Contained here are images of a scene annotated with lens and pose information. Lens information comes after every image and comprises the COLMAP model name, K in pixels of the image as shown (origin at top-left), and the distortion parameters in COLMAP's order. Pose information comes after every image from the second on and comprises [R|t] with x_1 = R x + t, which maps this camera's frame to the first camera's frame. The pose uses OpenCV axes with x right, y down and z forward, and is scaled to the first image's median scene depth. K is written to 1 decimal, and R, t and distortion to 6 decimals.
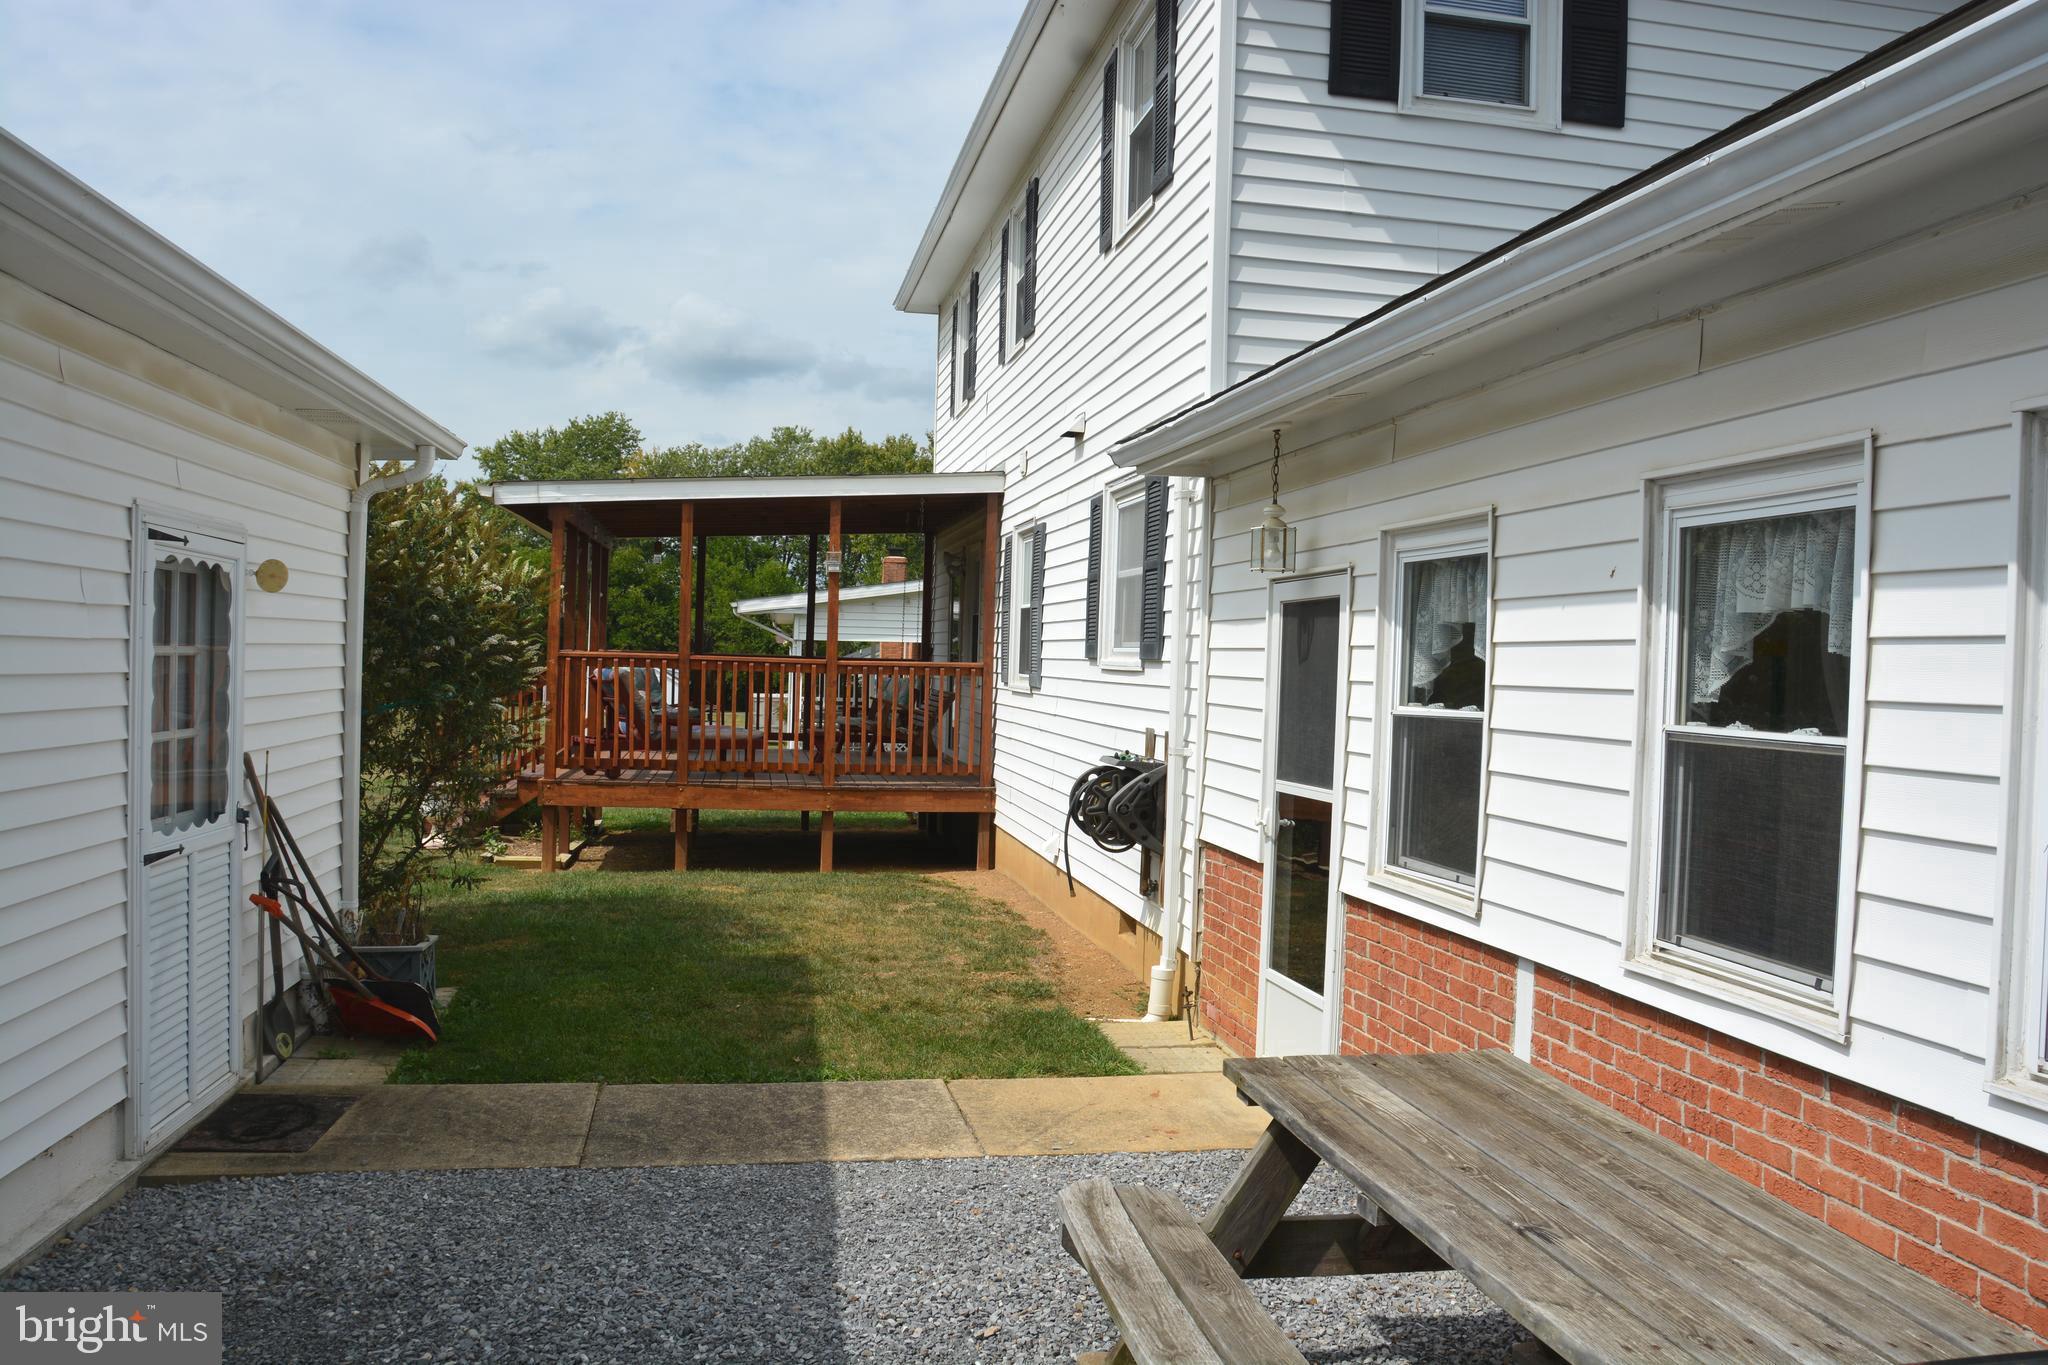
lens RADIAL K [[1587.9, 0, 1024.6], [0, 1587.9, 687.6], [0, 0, 1]] dist [-0.135304, 0.014318]
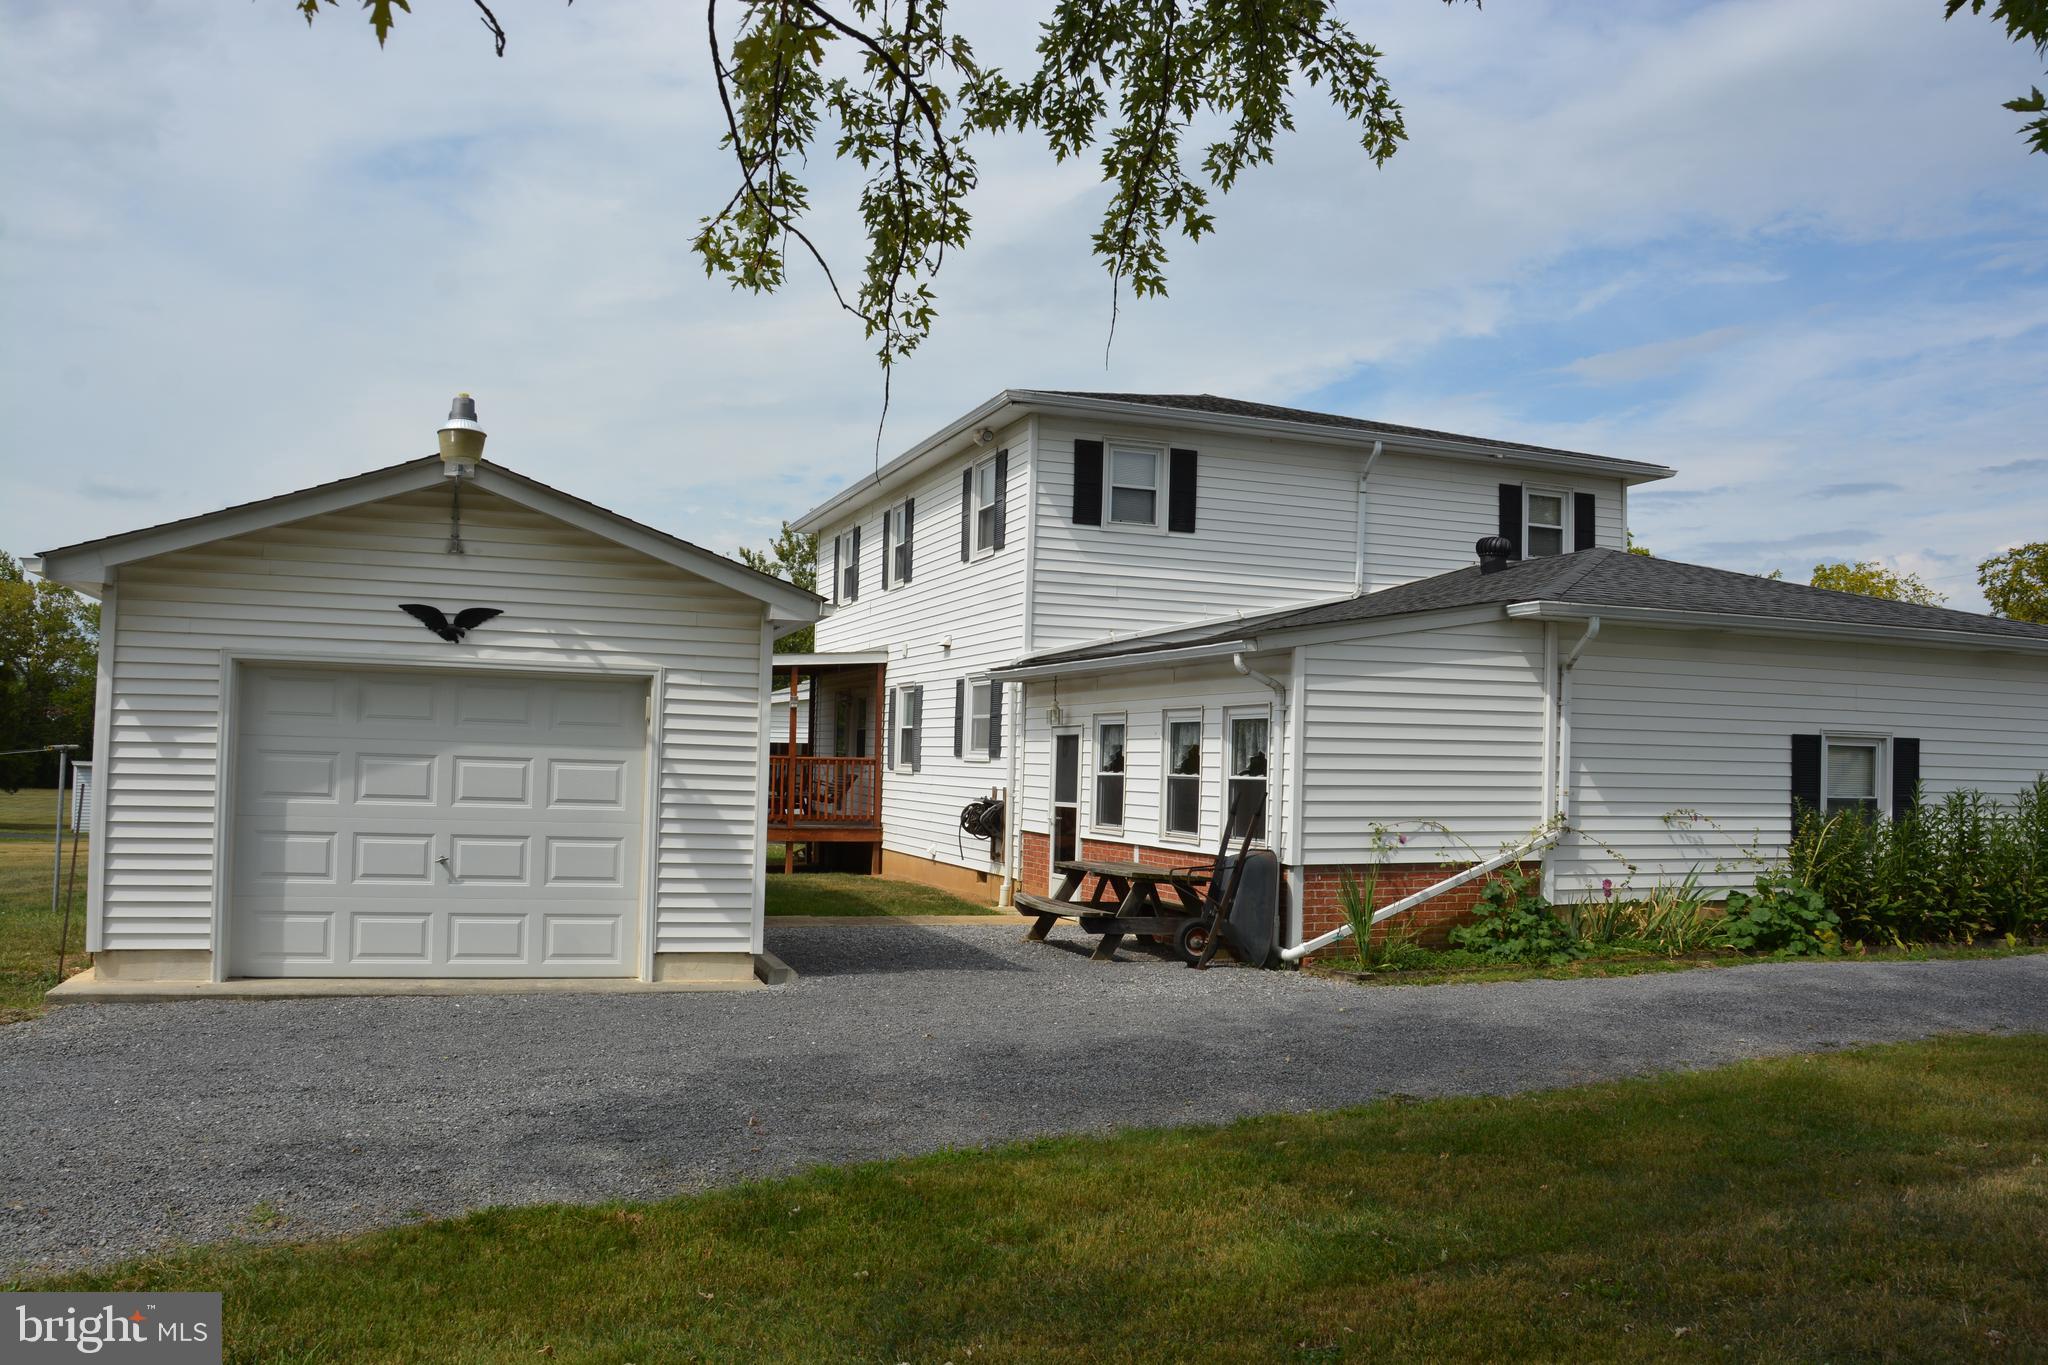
lens RADIAL K [[1587.9, 0, 1024.1], [0, 1587.9, 683.9], [0, 0, 1]] dist [-0.135304, 0.014318]
pose [[0.984643, 0.002588, 0.174560, -0.313217], [0.007890, 0.998209, -0.059305, 0.015723], [-0.174400, 0.059772, 0.982859, -1.421355]]
